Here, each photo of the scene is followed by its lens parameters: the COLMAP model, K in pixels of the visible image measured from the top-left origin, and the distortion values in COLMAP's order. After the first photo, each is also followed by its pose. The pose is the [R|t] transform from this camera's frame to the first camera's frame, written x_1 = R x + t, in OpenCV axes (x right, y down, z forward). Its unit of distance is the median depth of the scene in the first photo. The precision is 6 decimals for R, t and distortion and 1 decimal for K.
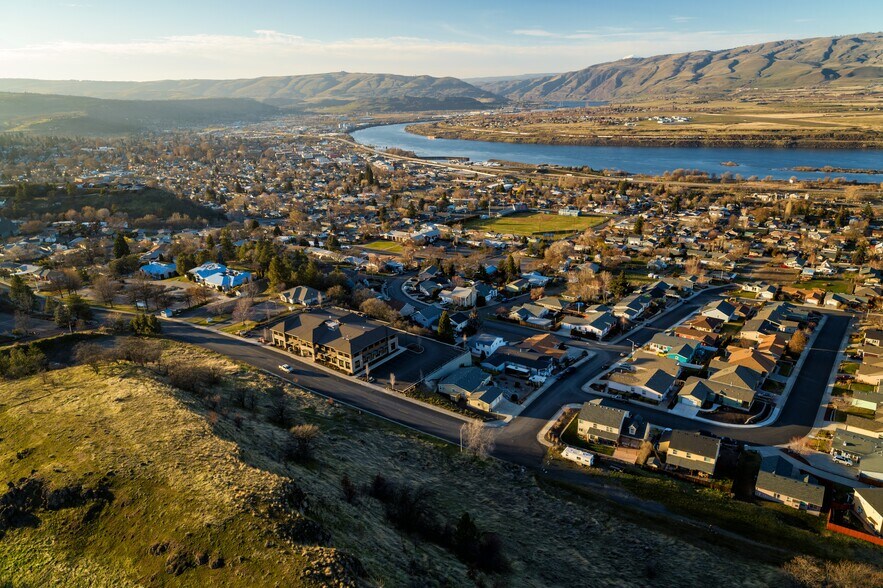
lens RADIAL K [[604.2, 0, 444.9], [0, 604.2, 296.4], [0, 0, 1]] dist [-0.002223, -0.001914]
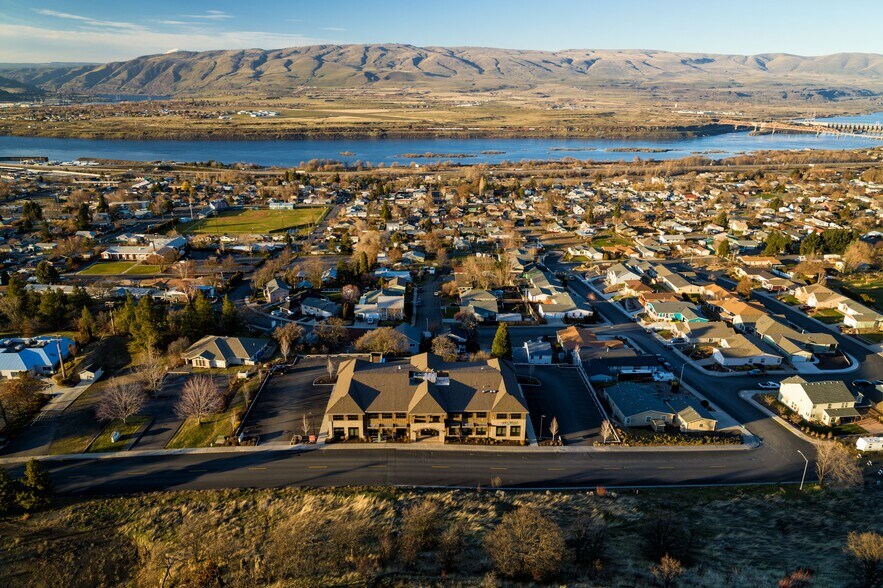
lens RADIAL K [[604.2, 0, 444.9], [0, 604.2, 296.4], [0, 0, 1]] dist [-0.002223, -0.001914]
pose [[0.779712, -0.172103, 0.602021, -0.134960], [0.169553, 0.983595, 0.061588, -0.017755], [-0.602744, 0.054054, 0.796101, 0.124991]]
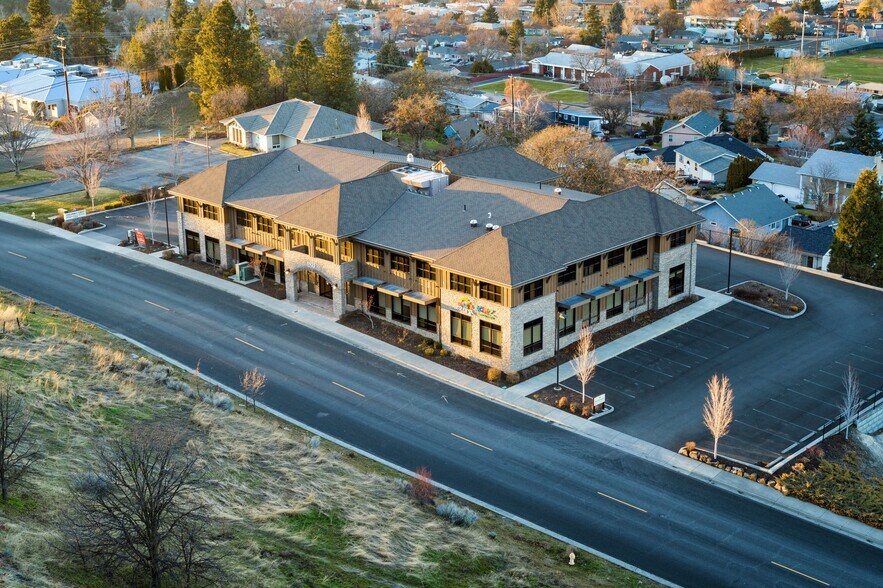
lens RADIAL K [[1348.9, 0, 441.5], [0, 1348.9, 294.0], [0, 0, 1]] dist [0.001552, 0.006734]
pose [[0.990578, 0.057965, -0.124078, -0.027809], [-0.058241, 0.998302, 0.001407, 0.023155], [0.123949, 0.005833, 0.992271, 0.119808]]
